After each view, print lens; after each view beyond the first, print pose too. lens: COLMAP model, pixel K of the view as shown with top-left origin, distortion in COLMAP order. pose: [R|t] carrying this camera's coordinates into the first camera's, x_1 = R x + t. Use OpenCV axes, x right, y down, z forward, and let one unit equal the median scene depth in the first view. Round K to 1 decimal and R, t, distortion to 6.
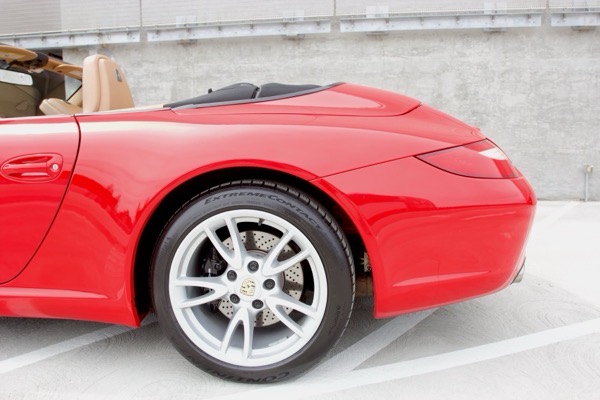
lens RADIAL K [[467.8, 0, 297.4], [0, 467.8, 197.3], [0, 0, 1]] dist [-0.075466, 0.039276]
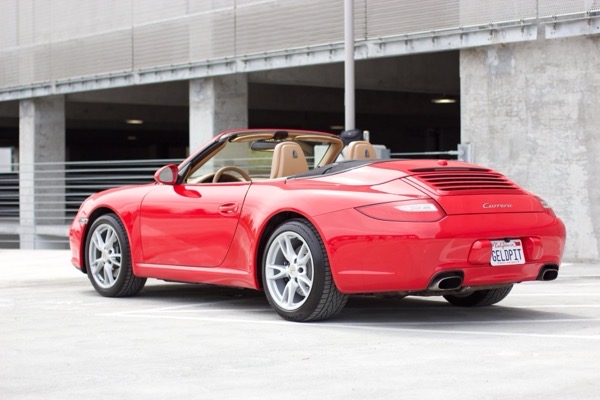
lens RADIAL K [[1391.5, 0, 300.0], [0, 1391.5, 200.0], [0, 0, 1]] dist [-0.021704, 0.065878]
pose [[0.690043, 0.023543, -0.723385, 0.940187], [-0.082845, 0.995471, -0.046628, 0.036518], [0.719011, 0.092104, 0.688869, -0.696428]]
